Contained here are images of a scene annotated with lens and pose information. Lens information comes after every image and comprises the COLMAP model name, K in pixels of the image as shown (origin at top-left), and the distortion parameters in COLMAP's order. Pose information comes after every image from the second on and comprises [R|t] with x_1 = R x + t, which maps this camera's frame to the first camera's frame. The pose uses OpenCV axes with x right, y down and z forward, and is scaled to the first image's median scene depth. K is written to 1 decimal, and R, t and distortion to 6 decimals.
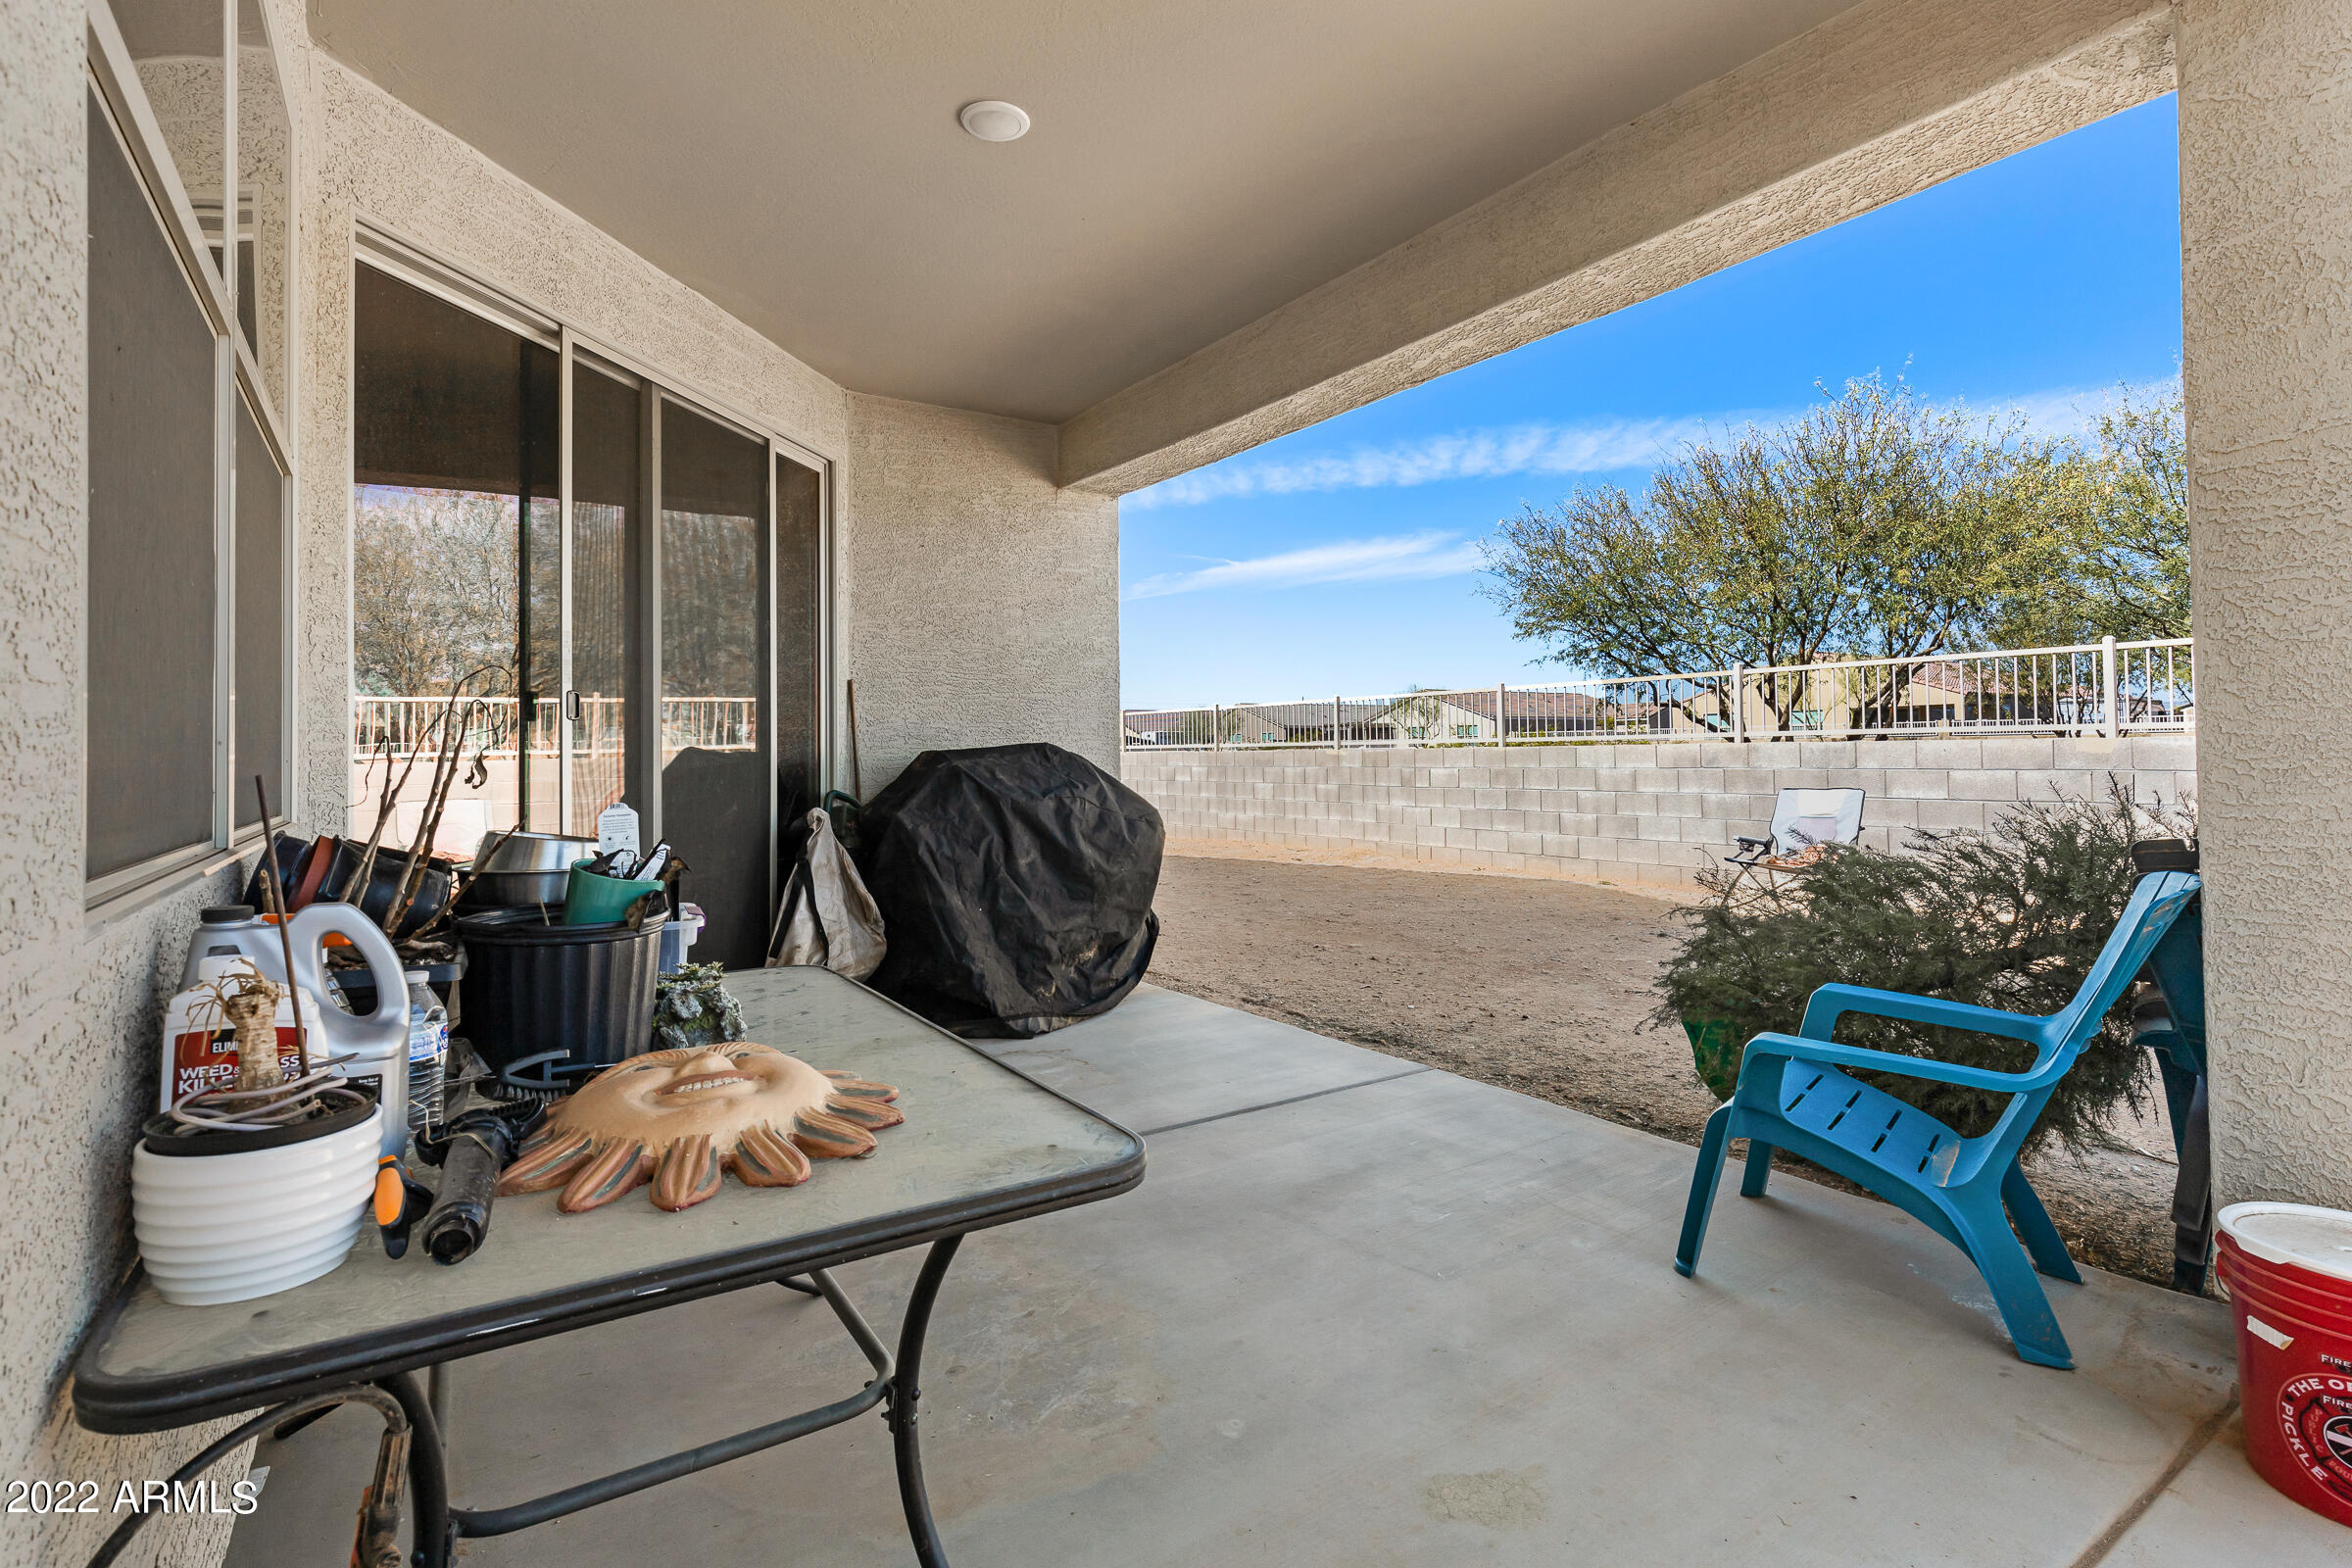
lens RADIAL K [[1086.5, 0, 1166.6], [0, 1086.5, 765.4], [0, 0, 1]] dist [0.003673, -0.000012]
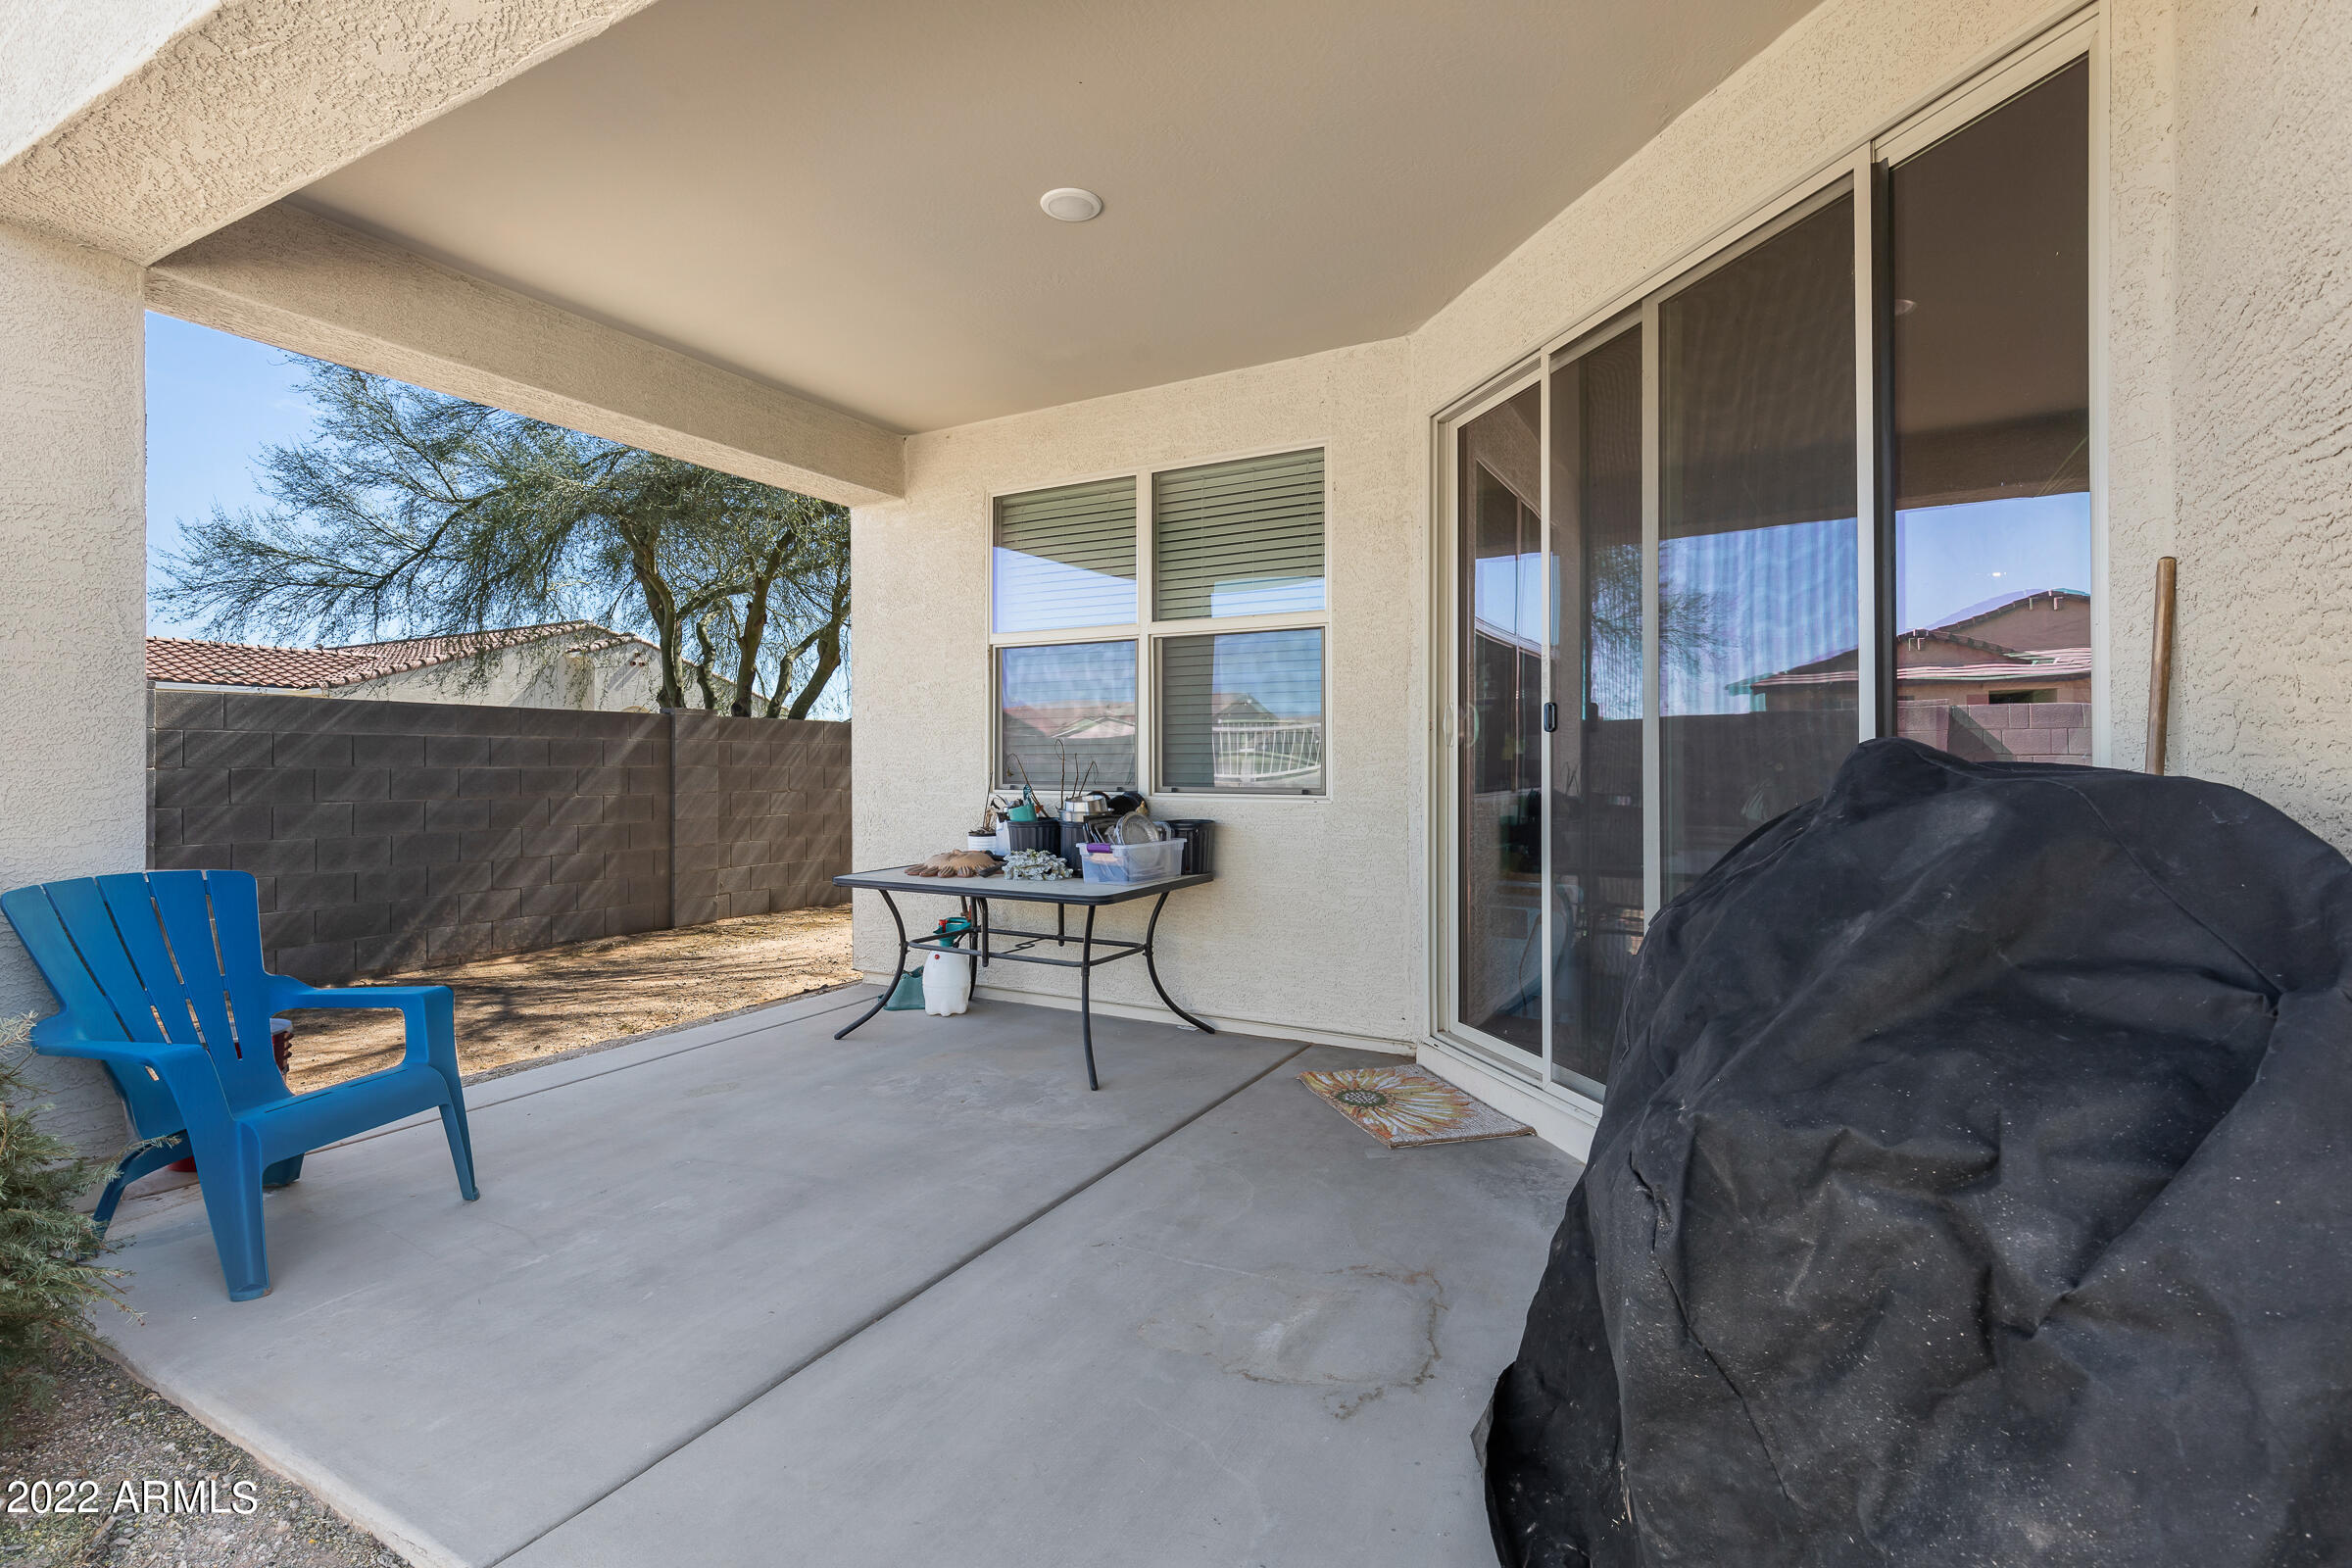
lens RADIAL K [[1086.5, 0, 1166.0], [0, 1086.5, 771.9], [0, 0, 1]] dist [0.003673, -0.000012]
pose [[-0.891586, 0.018614, -0.452468, 0.193463], [0.009523, 0.999705, 0.022361, -0.024202], [0.452751, 0.015628, -0.891500, 1.469423]]
